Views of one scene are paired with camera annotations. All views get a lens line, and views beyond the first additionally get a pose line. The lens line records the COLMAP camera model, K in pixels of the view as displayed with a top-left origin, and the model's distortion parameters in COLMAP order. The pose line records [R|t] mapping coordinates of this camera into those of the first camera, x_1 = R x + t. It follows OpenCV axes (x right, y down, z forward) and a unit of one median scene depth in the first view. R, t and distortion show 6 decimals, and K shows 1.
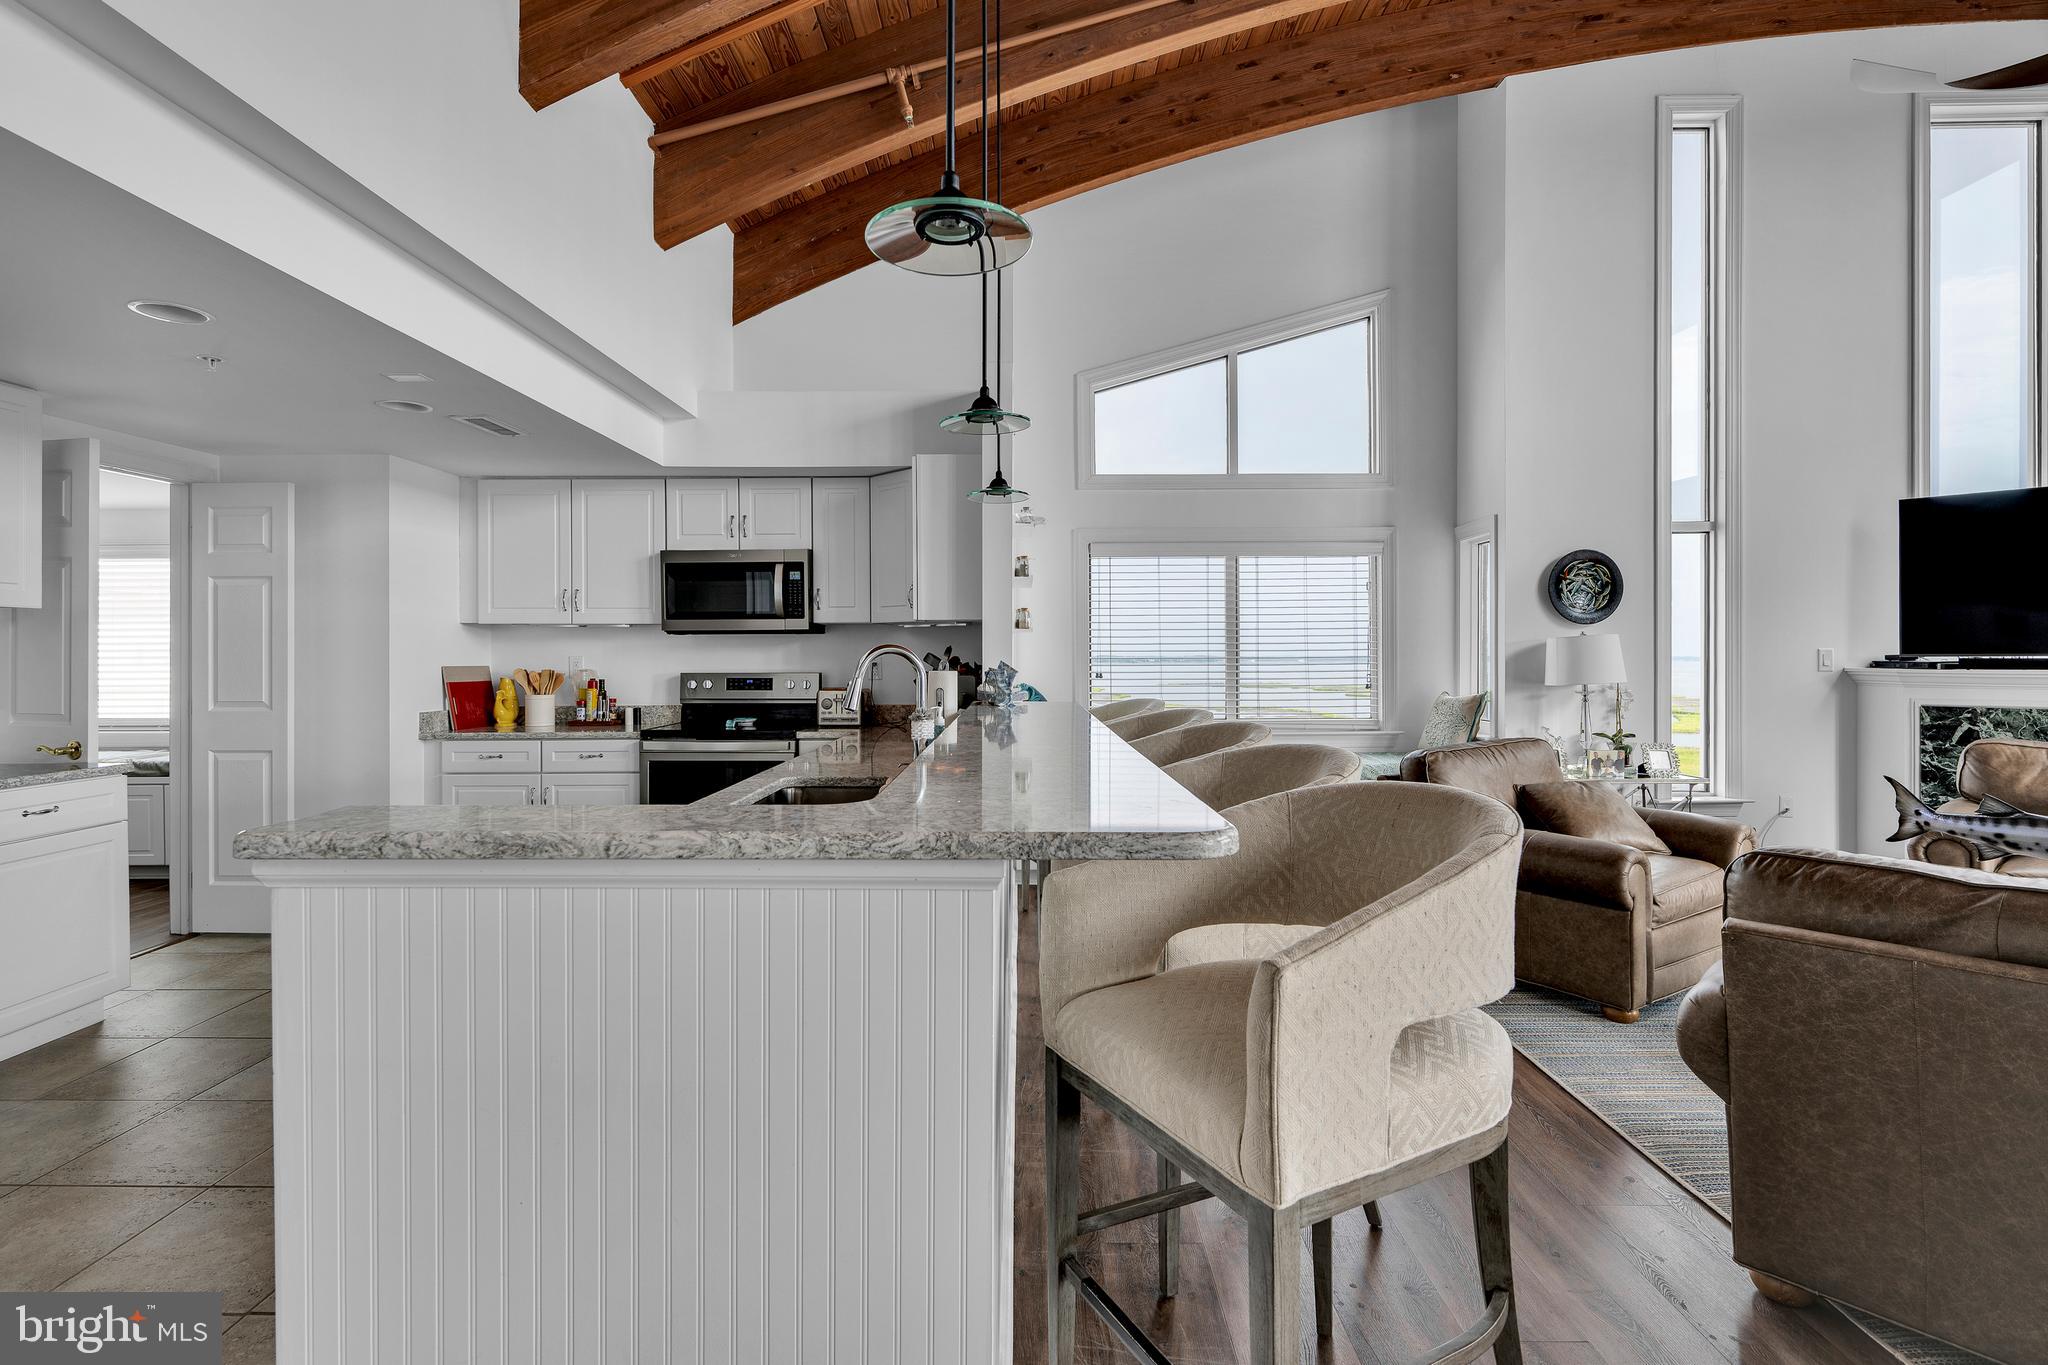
lens RADIAL K [[980.2, 0, 1020.6], [0, 980.2, 658.8], [0, 0, 1]] dist [0.001231, -0.001307]
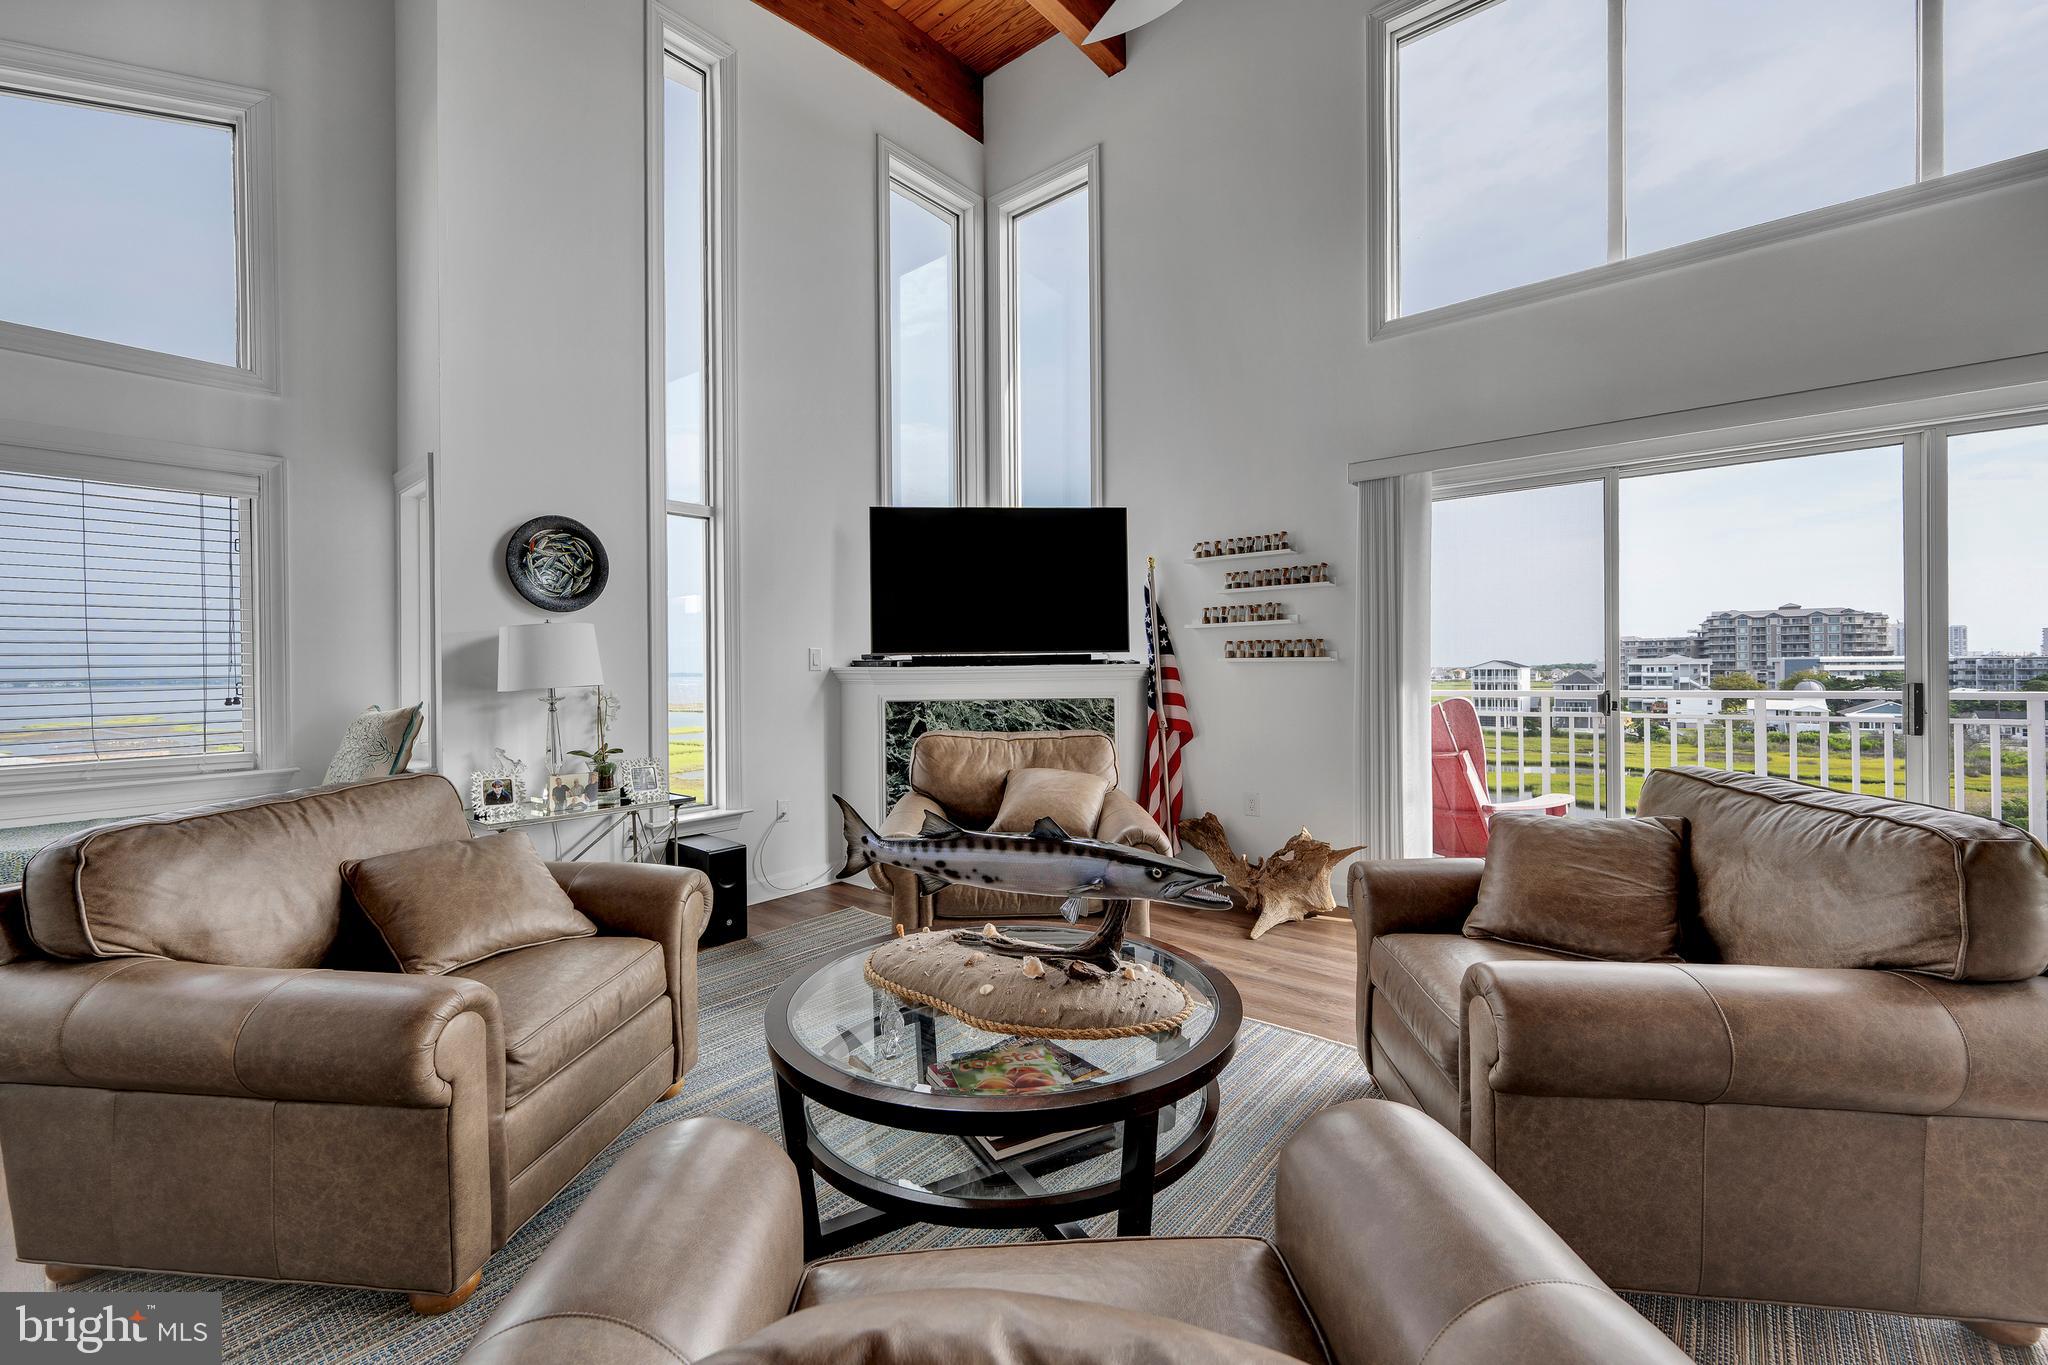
lens RADIAL K [[827.1, 0, 1015.2], [0, 827.1, 672.2], [0, 0, 1]] dist [0.004789, -0.000828]
pose [[0.639768, -0.006387, 0.768542, 0.308602], [0.009256, 0.999957, 0.000605, 0.015991], [-0.768513, 0.006727, 0.639799, 0.308687]]
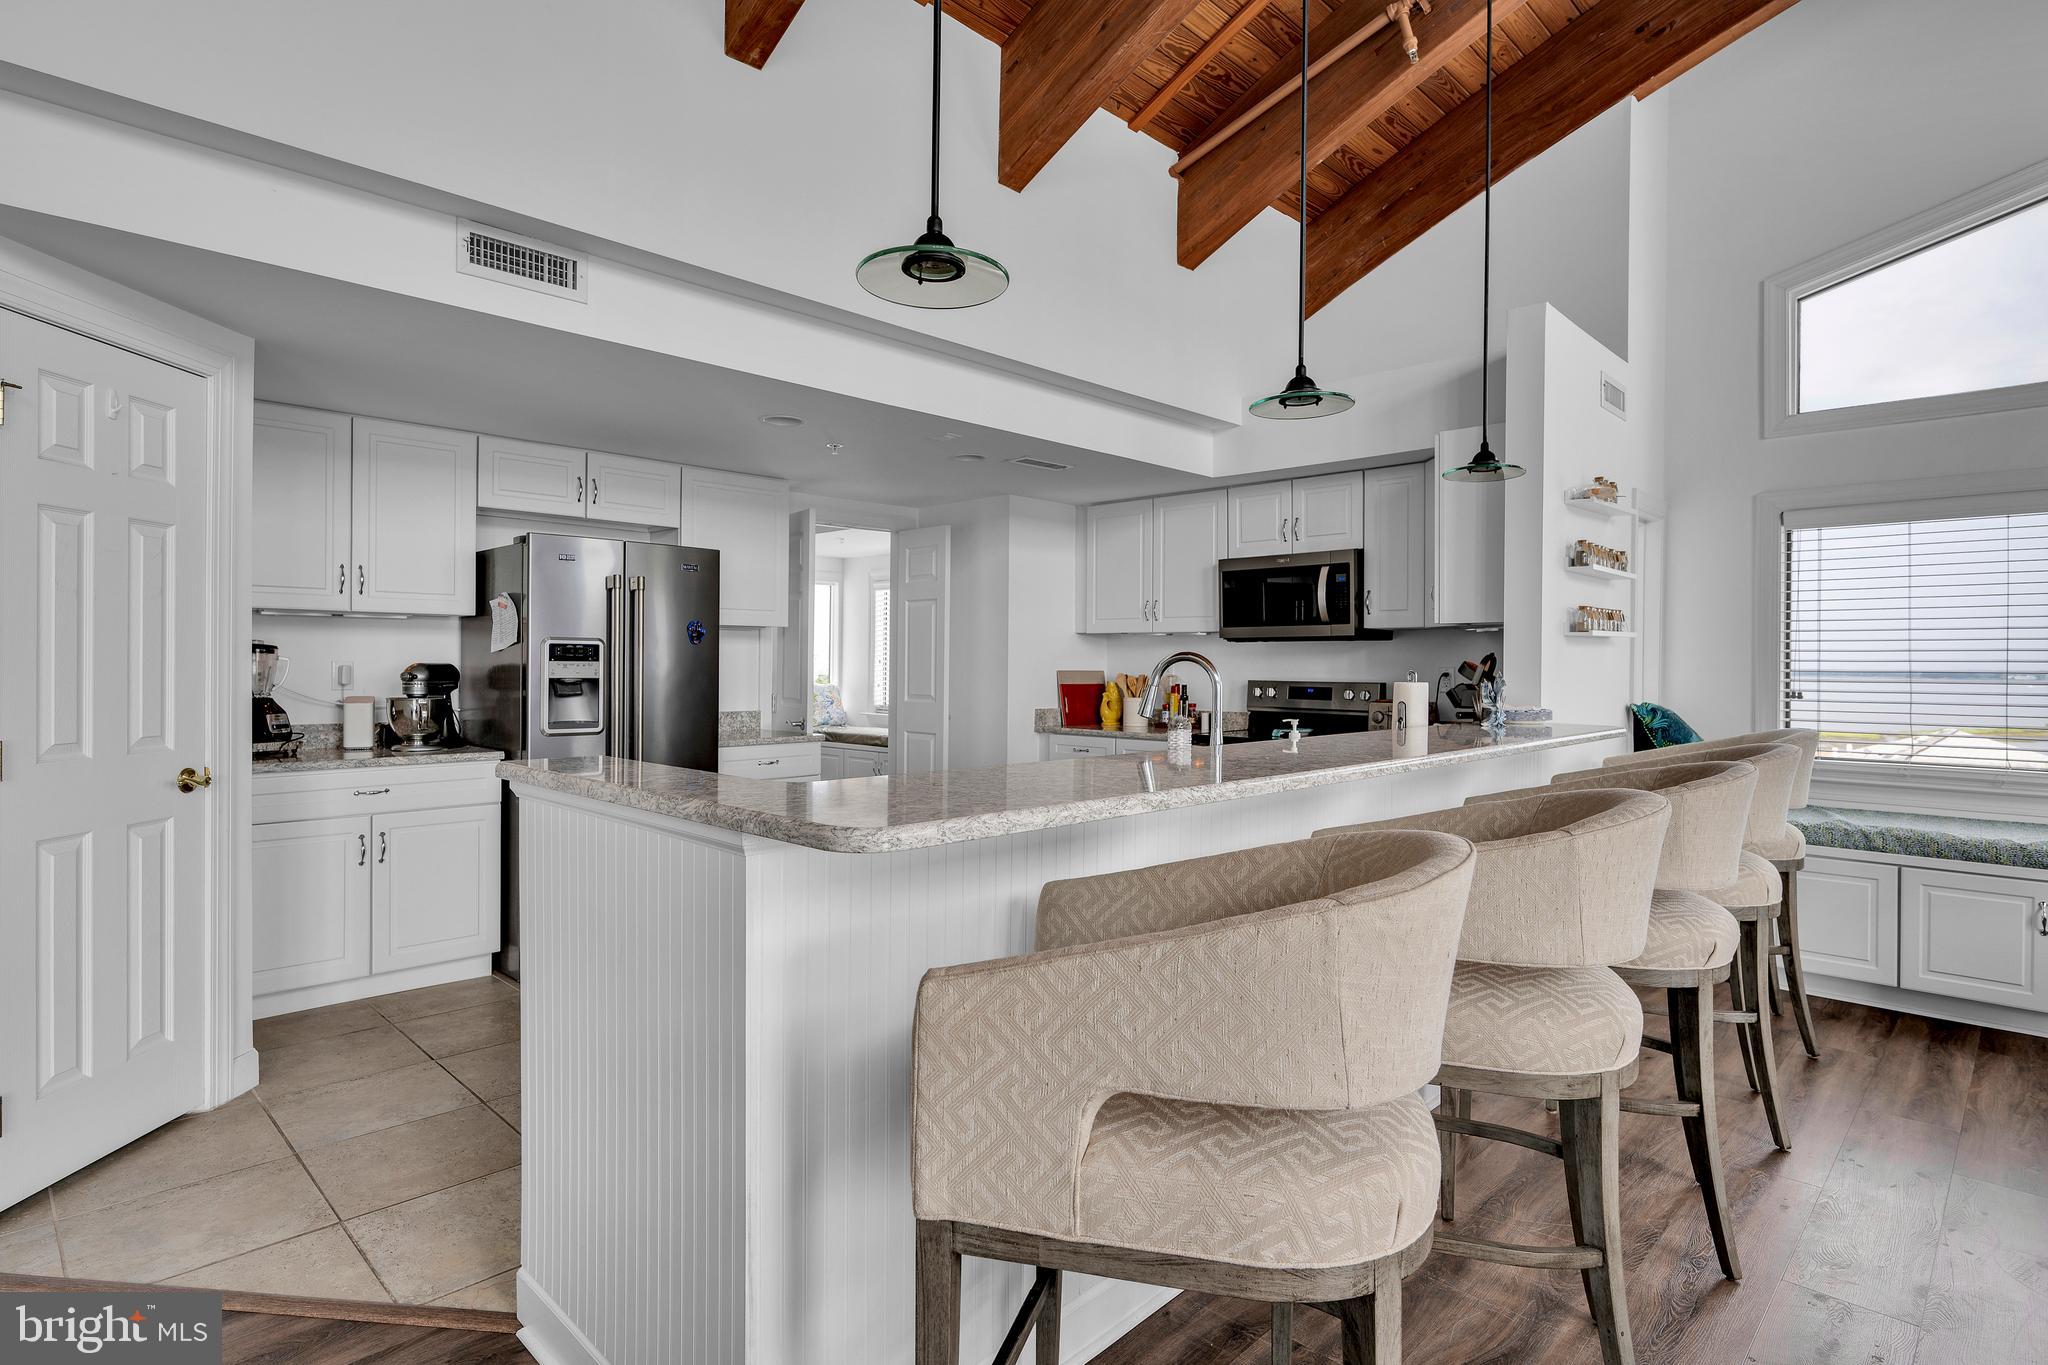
lens RADIAL K [[1051.7, 0, 1023.1], [0, 1051.7, 667.9], [0, 0, 1]] dist [-0.002840, -0.000317]
pose [[0.721994, 0.010403, -0.691821, 0.235245], [-0.010446, 0.999937, 0.004134, -0.000208], [0.691821, 0.004242, 0.722057, 0.066984]]
